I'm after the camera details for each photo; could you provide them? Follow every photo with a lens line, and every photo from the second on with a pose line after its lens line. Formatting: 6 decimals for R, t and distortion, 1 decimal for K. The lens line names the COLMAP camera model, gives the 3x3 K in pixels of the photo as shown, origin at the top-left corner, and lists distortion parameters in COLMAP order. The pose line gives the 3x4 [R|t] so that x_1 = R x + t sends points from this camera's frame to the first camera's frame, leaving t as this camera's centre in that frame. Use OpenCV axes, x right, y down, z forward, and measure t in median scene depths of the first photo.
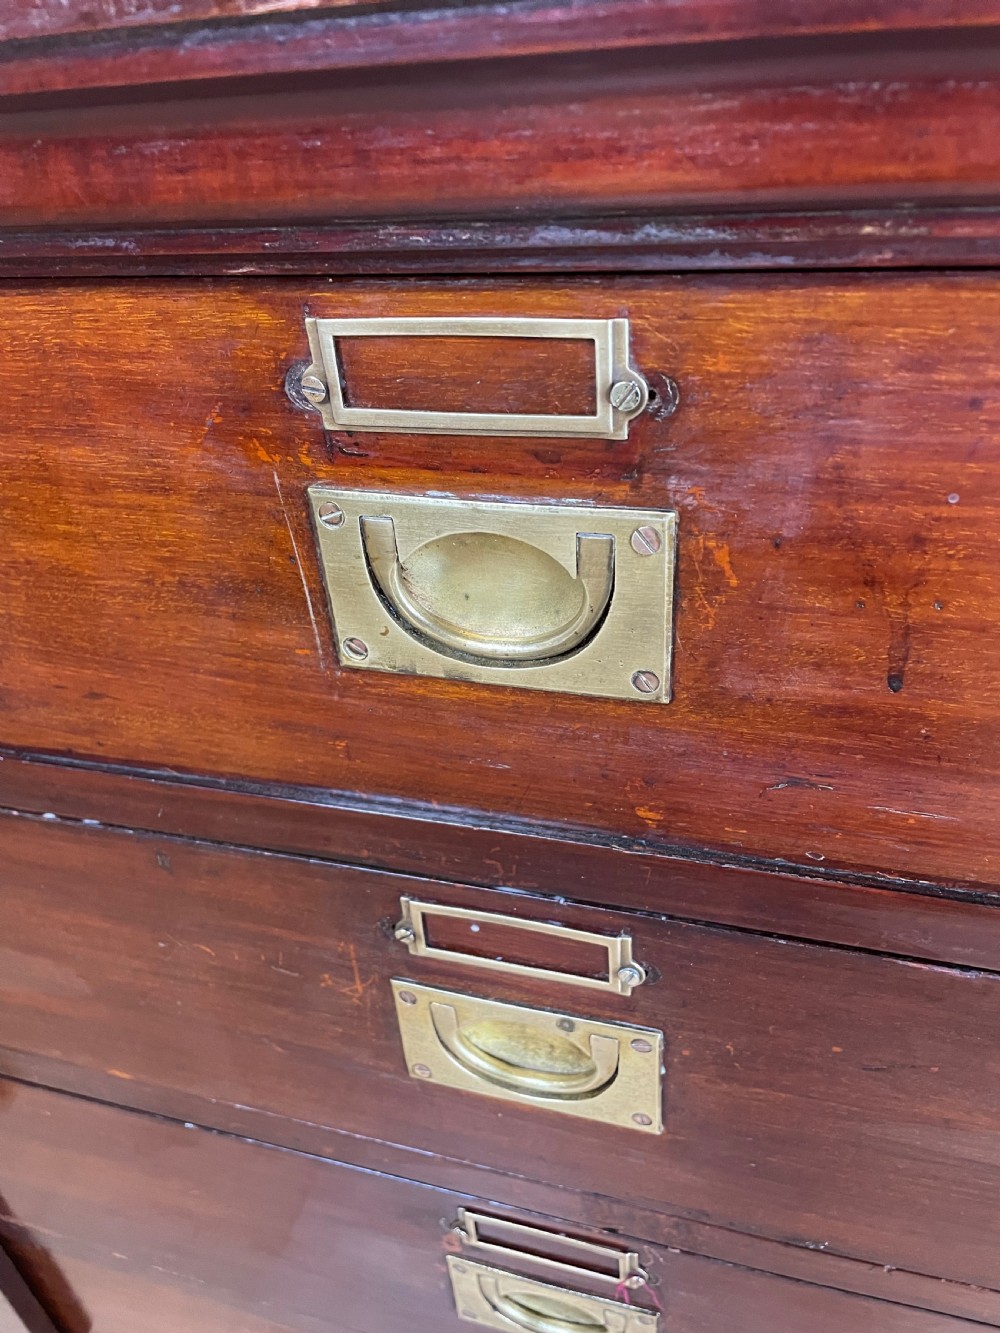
lens RADIAL K [[1032.7, 0, 500.0], [0, 1032.7, 666.5], [0, 0, 1]] dist [0.086673, -0.125825]
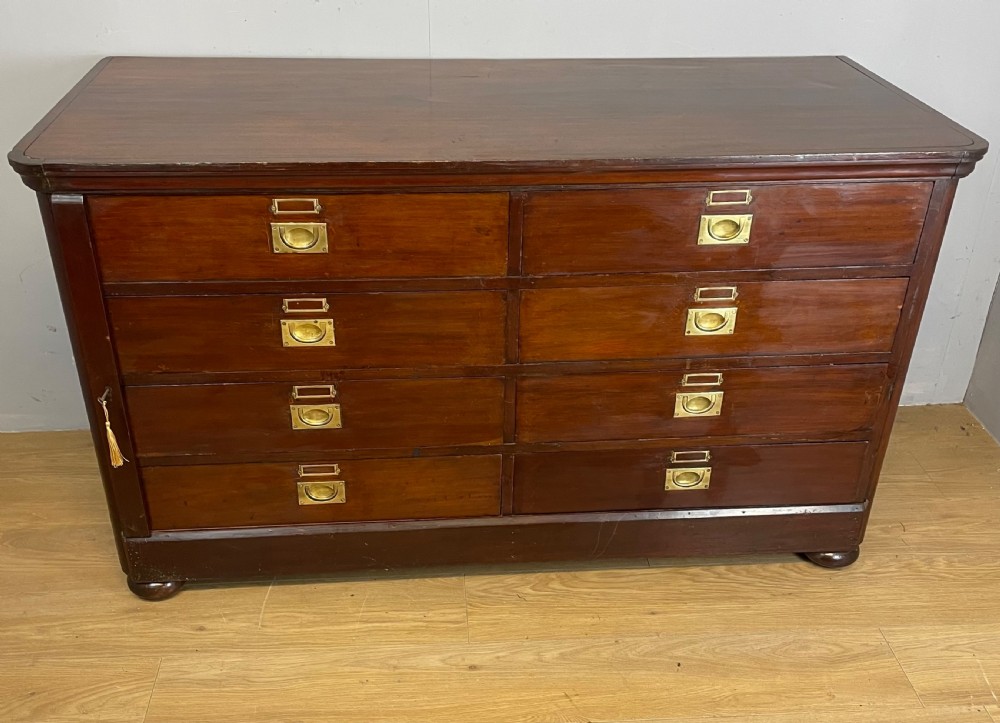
lens RADIAL K [[1018.9, 0, 498.8], [0, 1018.9, 426.0], [0, 0, 1]] dist [0.133691, -0.233426]
pose [[0.923309, -0.118518, 0.365314, -1.417770], [0.131053, 0.991329, -0.009614, 1.394248], [-0.361007, 0.056753, 0.930835, -5.688742]]
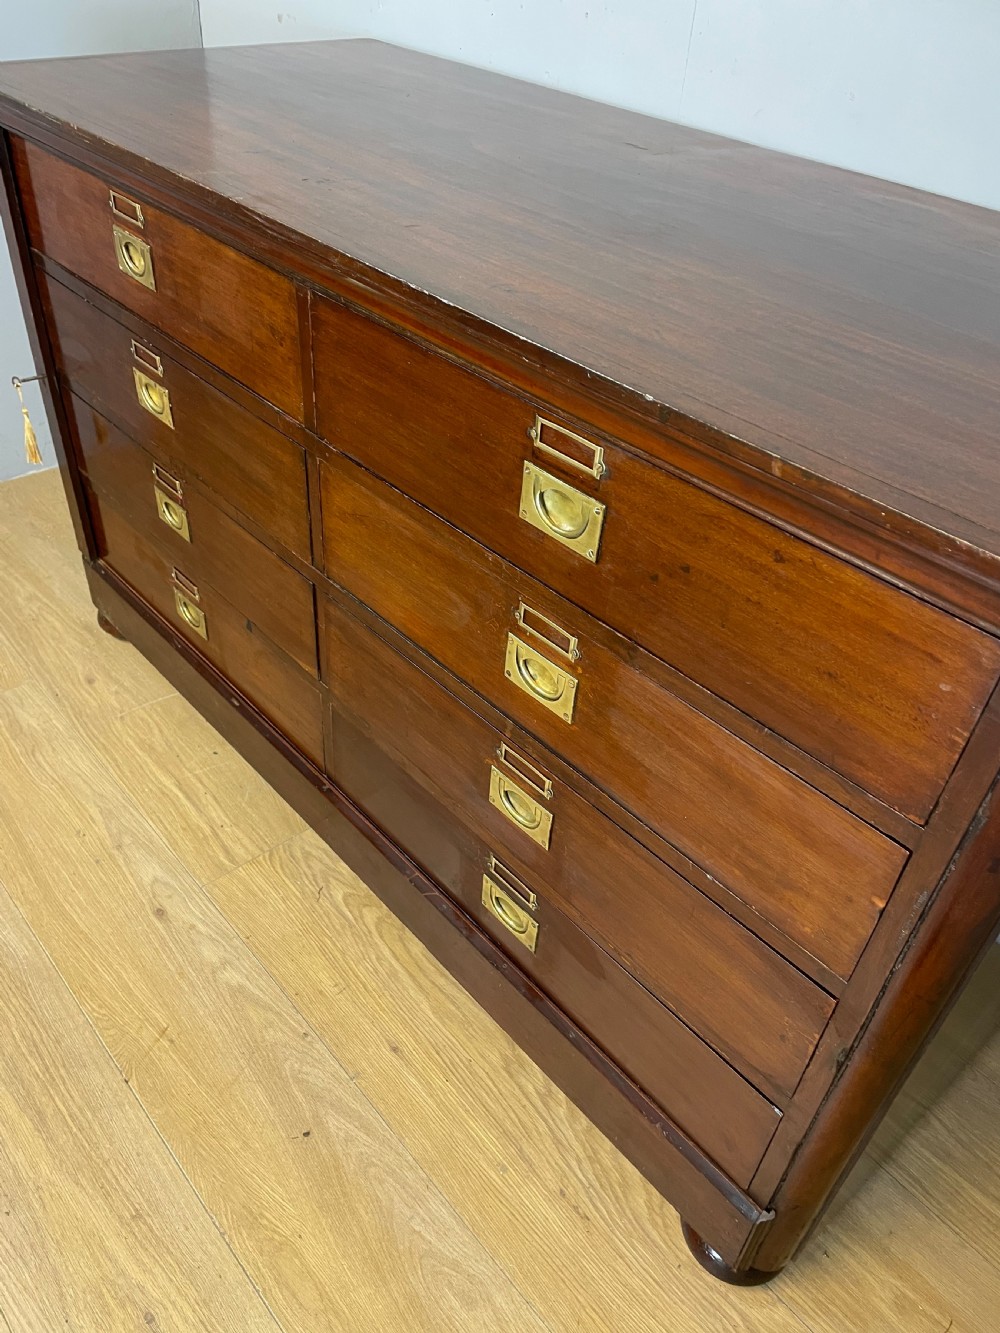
lens RADIAL K [[1011.8, 0, 495.7], [0, 1011.8, 670.6], [0, 0, 1]] dist [0.085283, -0.115034]
pose [[0.847067, 0.426744, -0.316807, 3.777927], [-0.391099, 0.904107, 0.172142, 0.189016], [0.359888, -0.021913, 0.932738, -2.921158]]
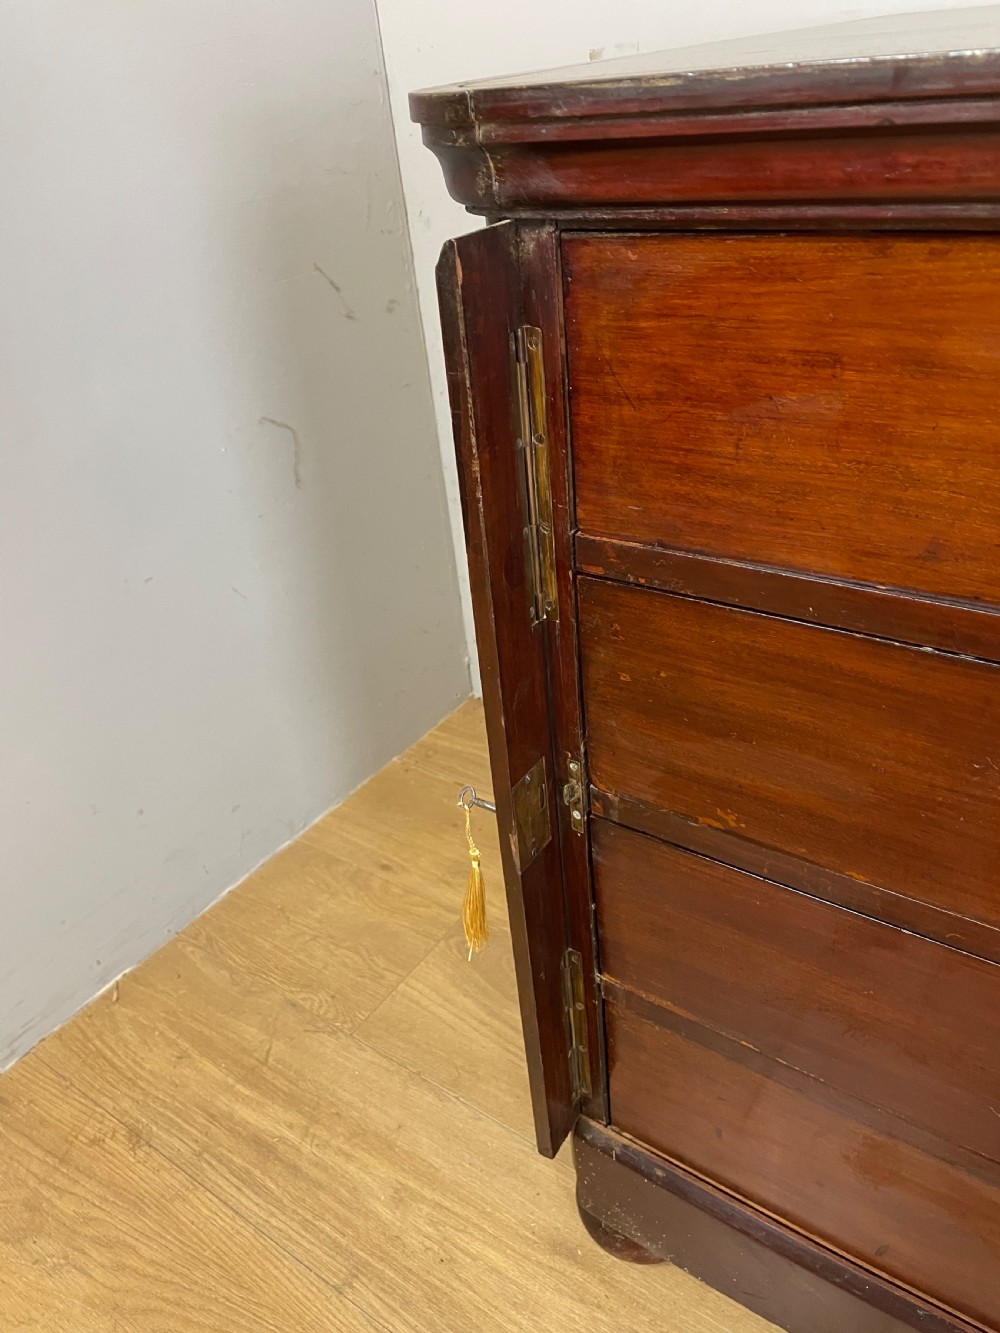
lens RADIAL K [[1011.8, 0, 495.7], [0, 1011.8, 670.6], [0, 0, 1]] dist [0.085283, -0.115034]
pose [[0.948627, 0.153465, -0.276687, -0.822695], [-0.153736, 0.987892, 0.020851, 0.318506], [0.276537, 0.022757, 0.960734, -0.565755]]
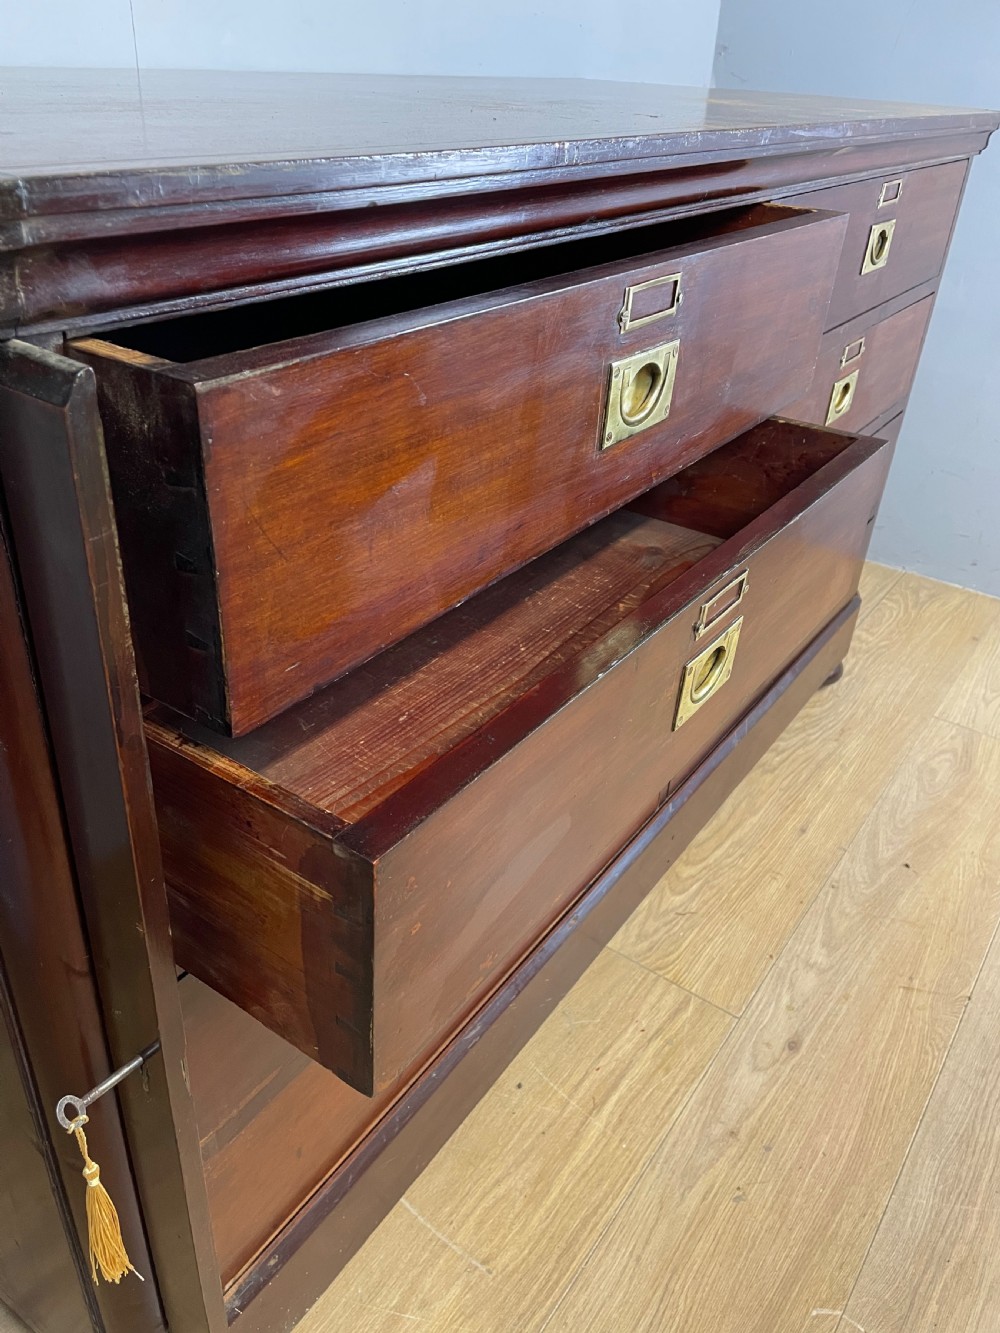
lens RADIAL K [[1011.8, 0, 495.7], [0, 1011.8, 670.6], [0, 0, 1]] dist [0.085283, -0.115034]
pose [[0.298632, -0.415421, 0.859211, -2.662908], [0.455145, 0.853309, 0.254375, -0.131551], [-0.838846, 0.315101, 0.443902, 0.182848]]
